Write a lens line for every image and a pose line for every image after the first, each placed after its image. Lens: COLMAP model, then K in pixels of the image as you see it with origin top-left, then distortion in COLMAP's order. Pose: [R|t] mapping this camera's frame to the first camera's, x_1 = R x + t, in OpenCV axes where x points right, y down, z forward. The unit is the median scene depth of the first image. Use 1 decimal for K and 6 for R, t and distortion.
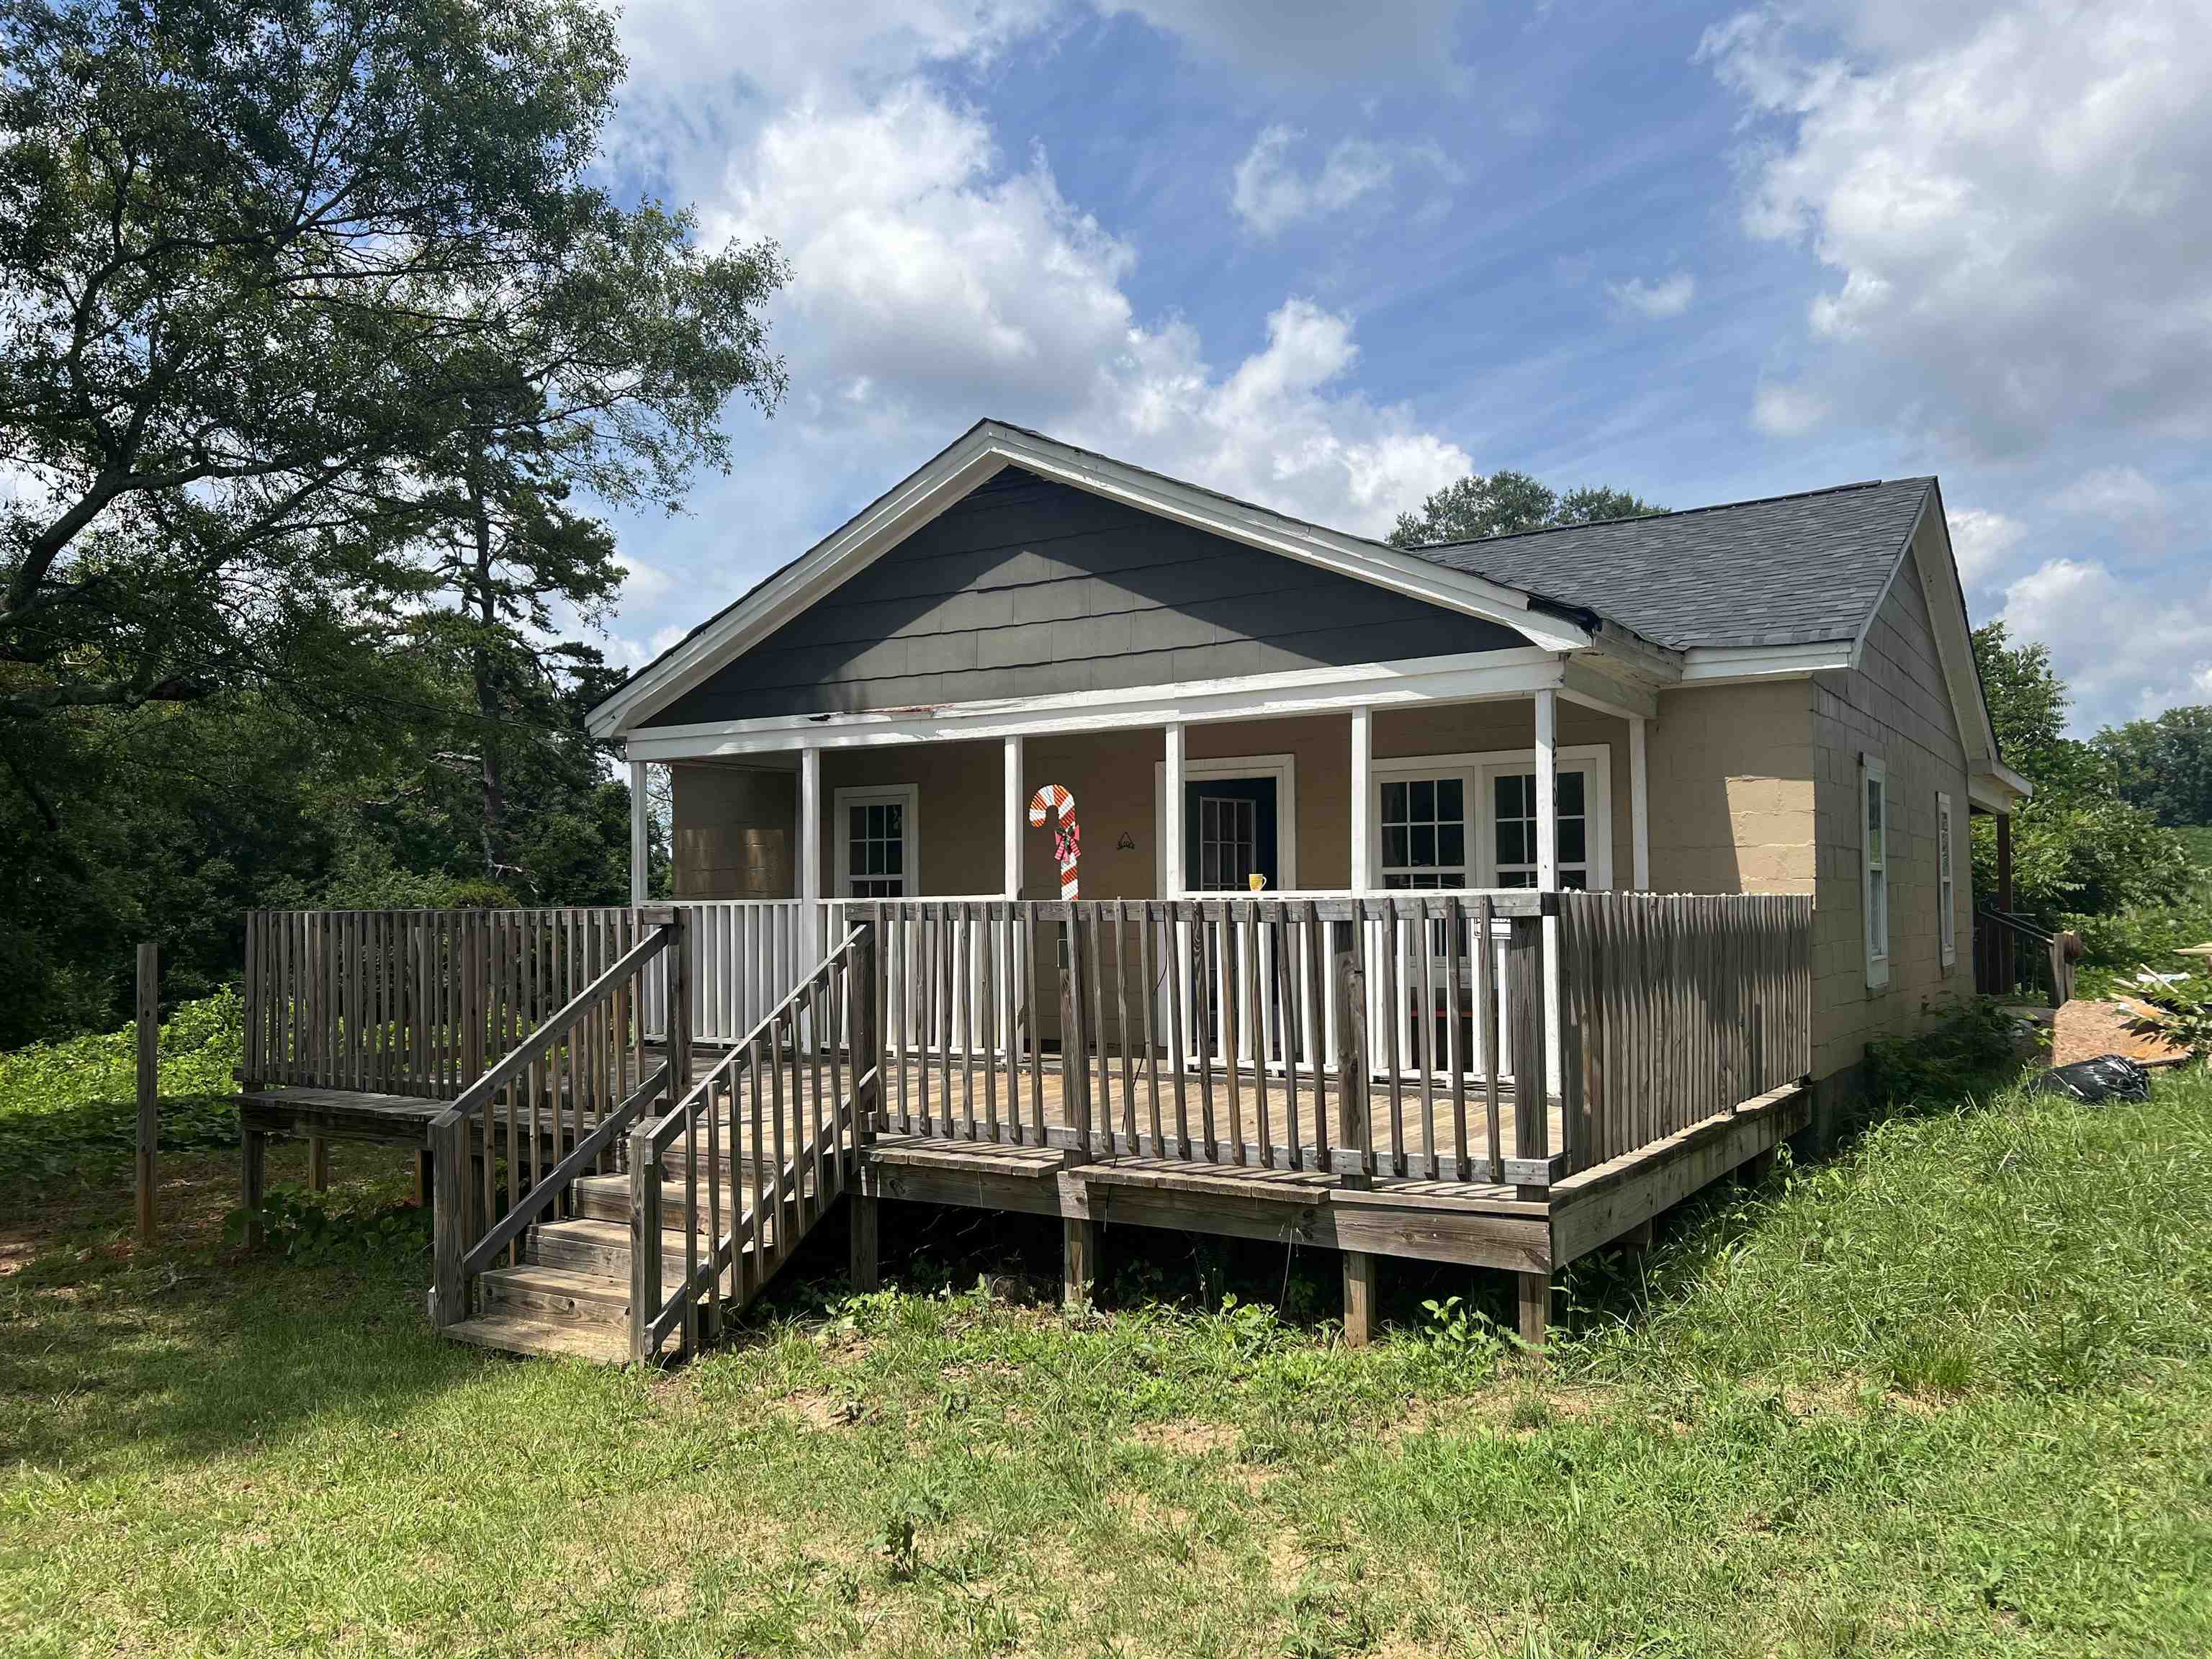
lens RADIAL K [[1670.2, 0, 1106.6], [0, 1670.2, 875.5], [0, 0, 1]] dist [0.070300, -0.099701]
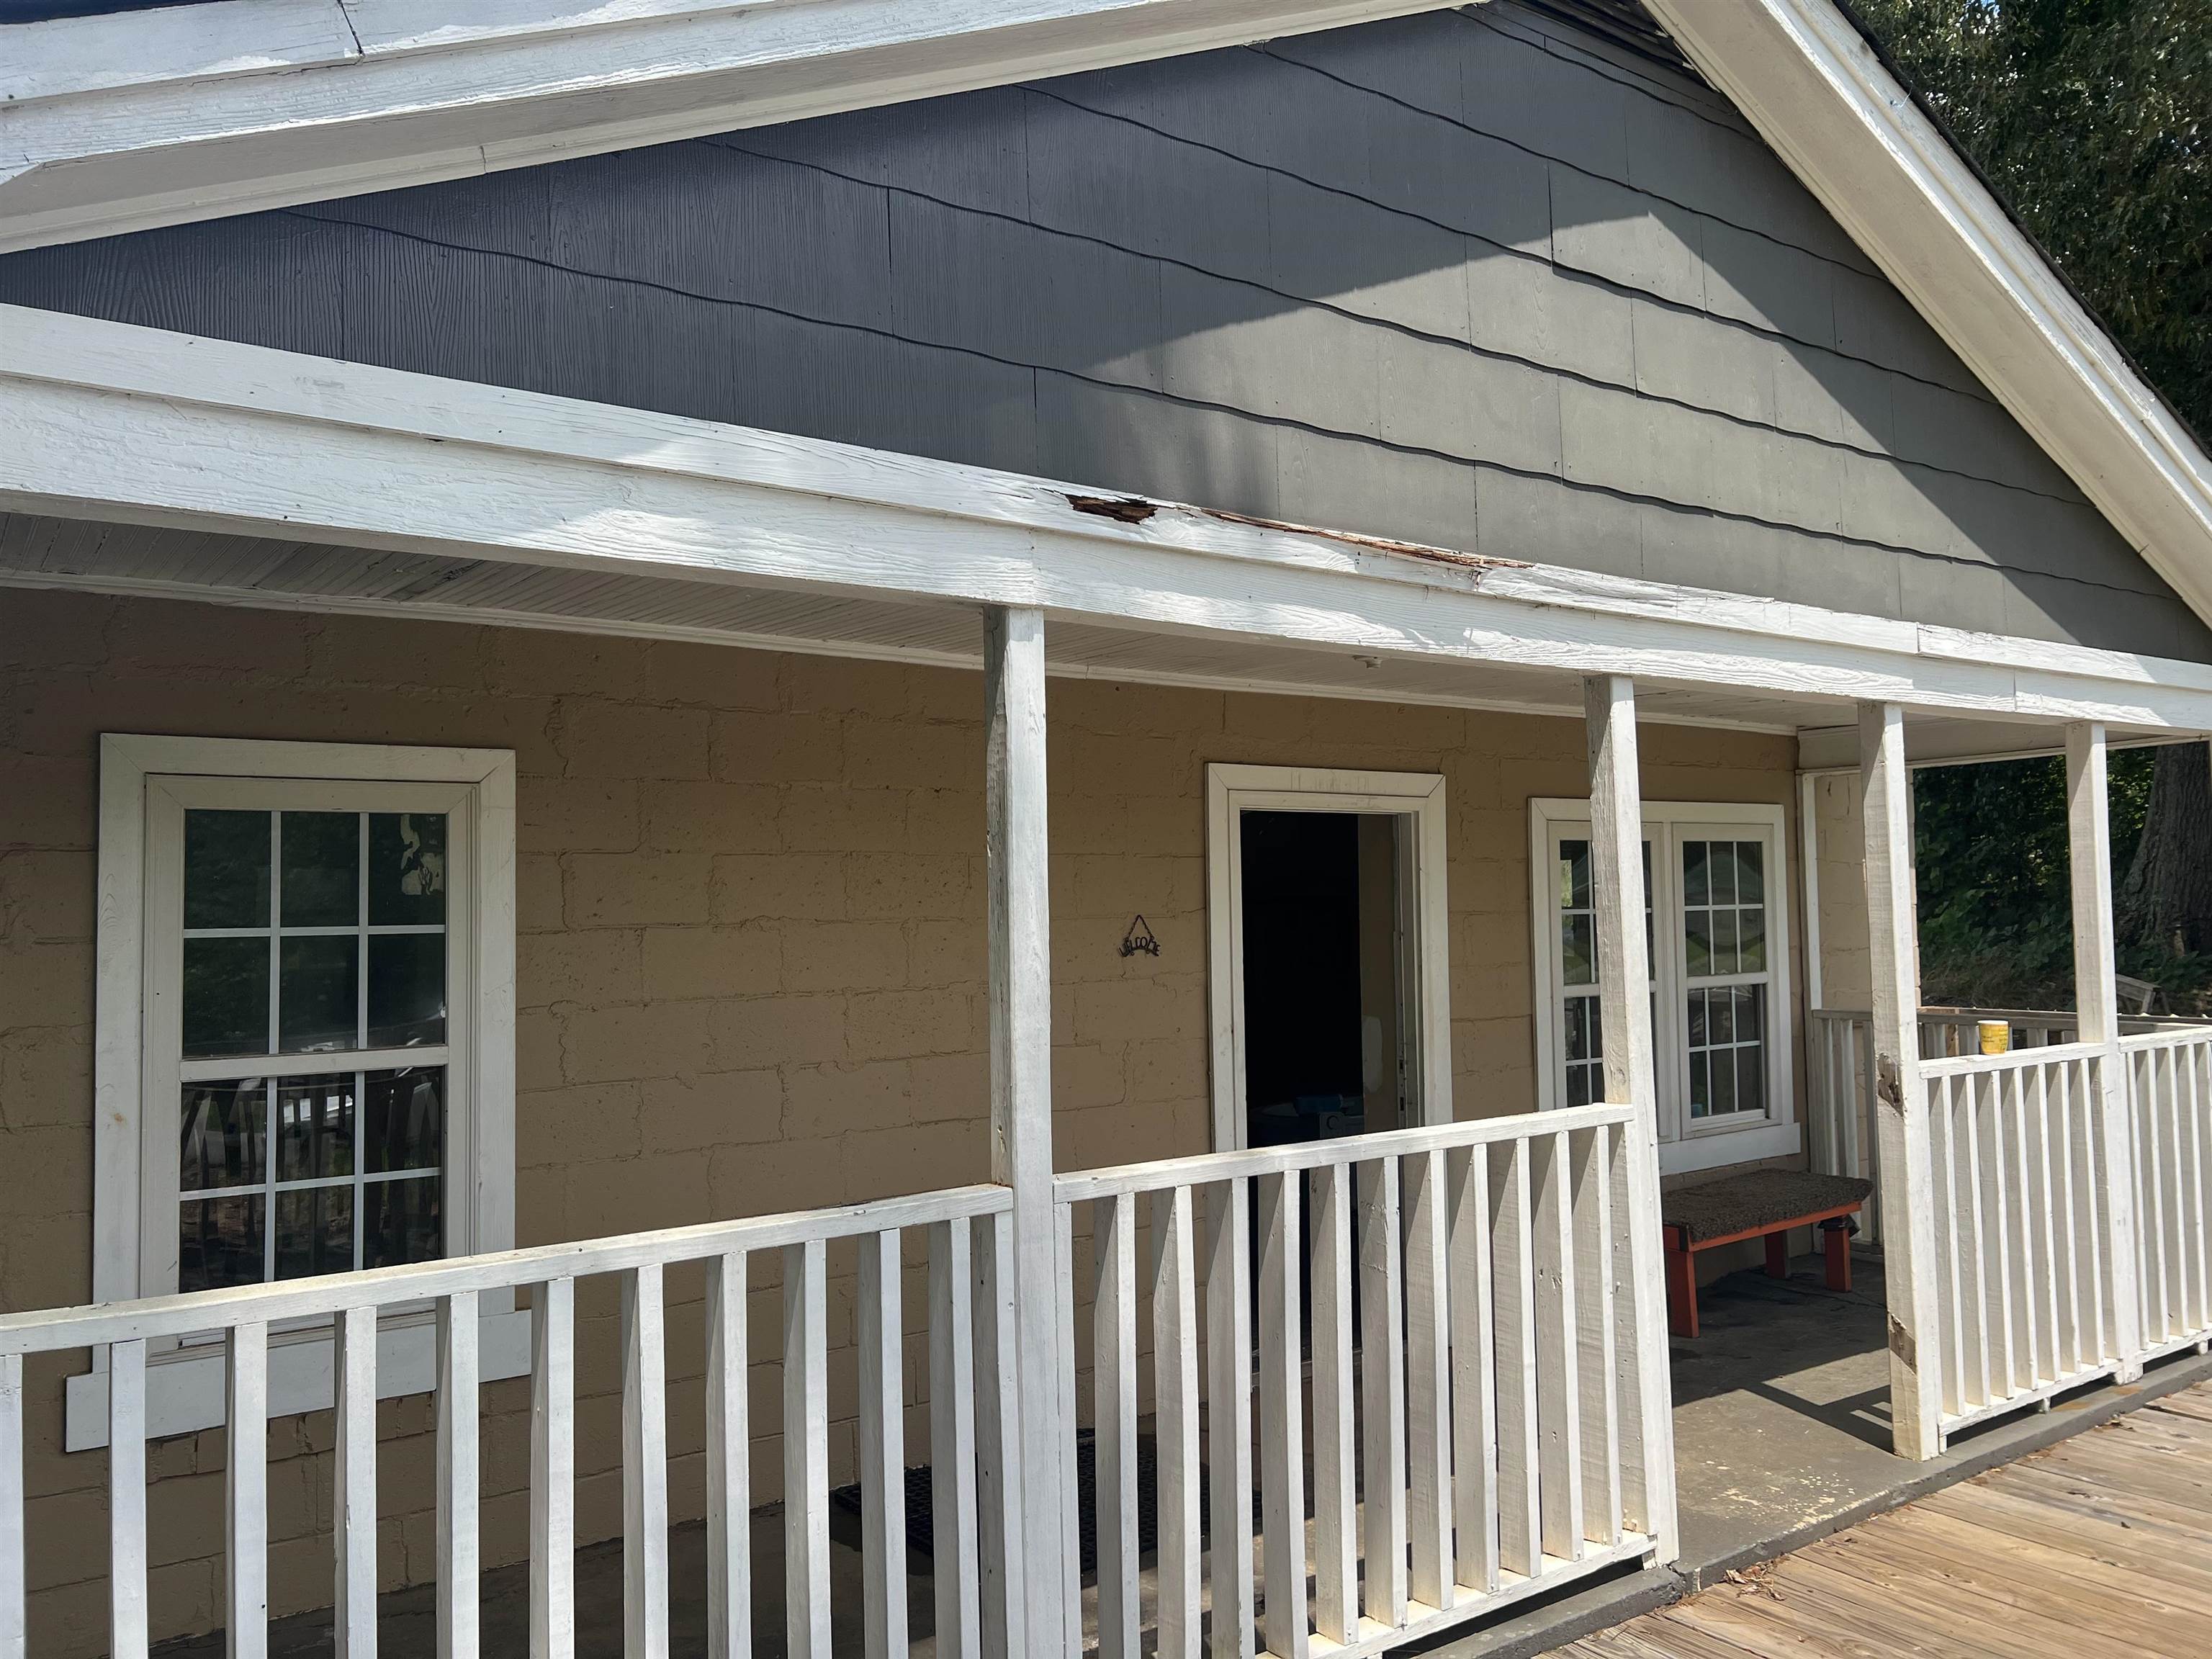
lens RADIAL K [[1653.5, 0, 1110.6], [0, 1653.5, 843.4], [0, 0, 1]] dist [0.063582, -0.074626]
pose [[0.373373, 0.040696, 0.926788, -0.453030], [0.001663, 0.999006, -0.044538, -0.029576], [-0.927680, 0.018171, 0.372934, 0.974887]]
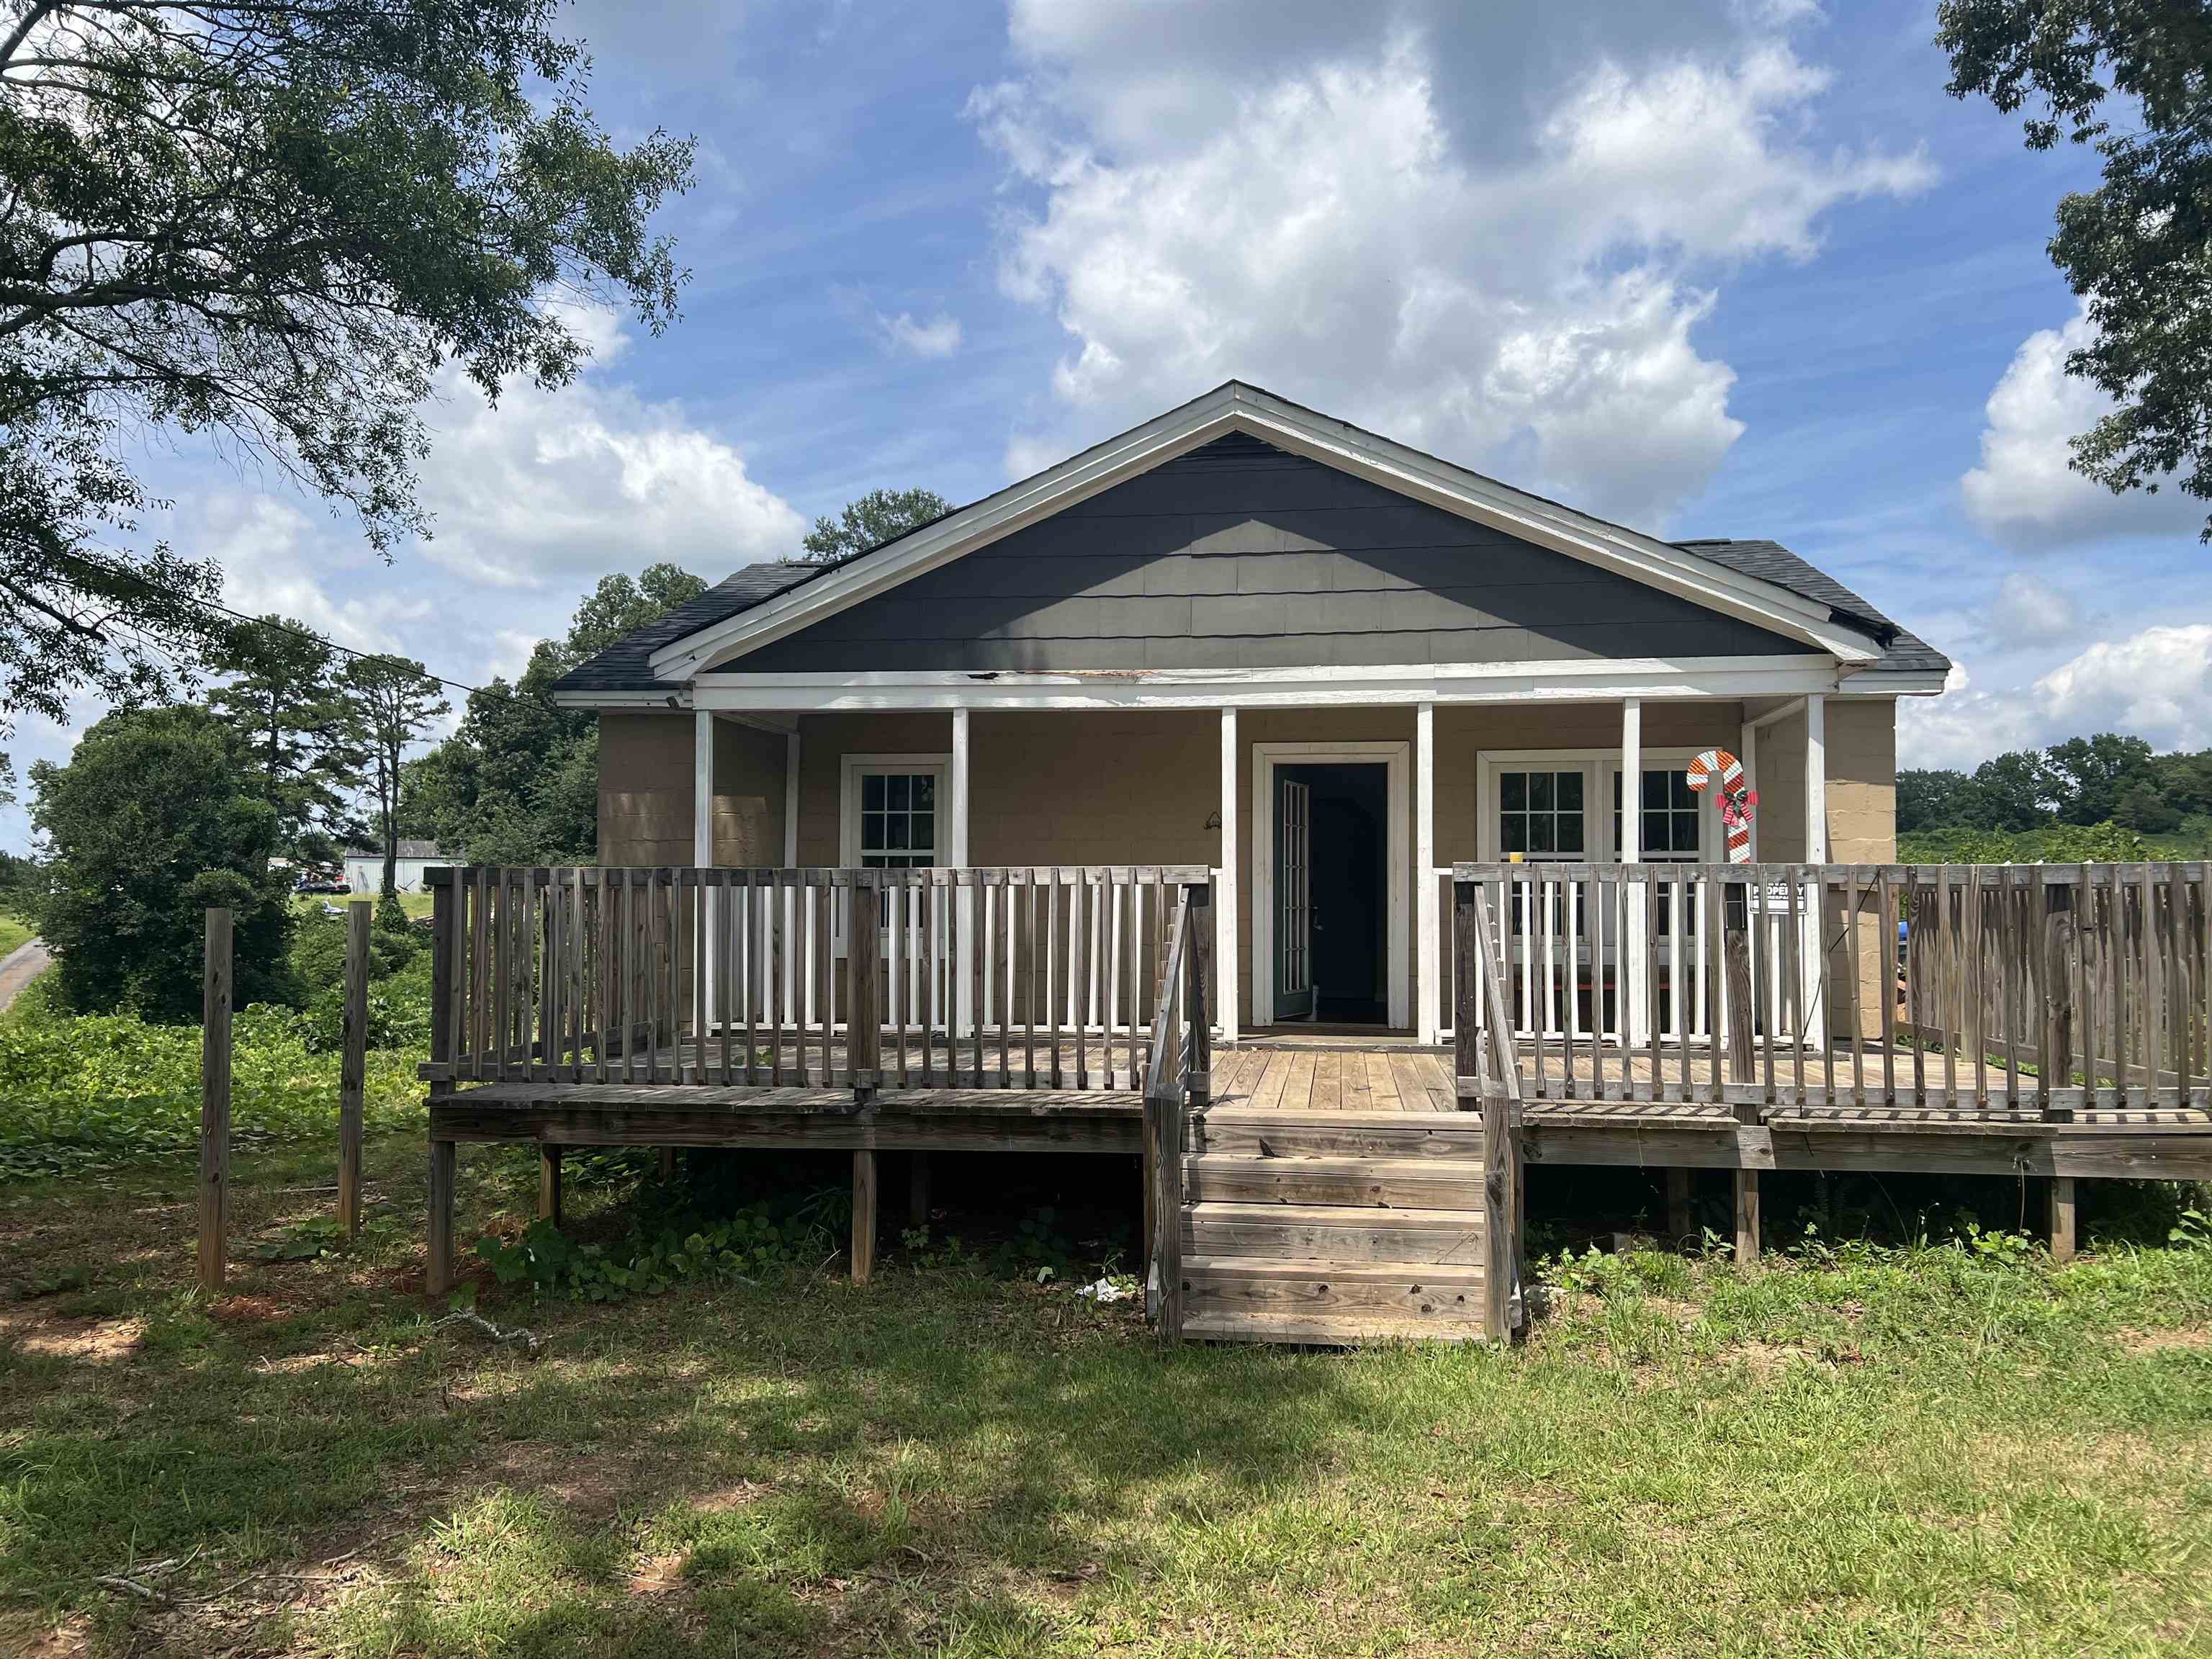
lens RADIAL K [[1670.2, 0, 1106.6], [0, 1670.2, 875.5], [0, 0, 1]] dist [0.070300, -0.099701]
pose [[0.907738, 0.020180, 0.419053, -0.535049], [-0.017790, 0.999796, -0.009609, 0.026064], [-0.419161, 0.001267, 0.907911, 0.142915]]
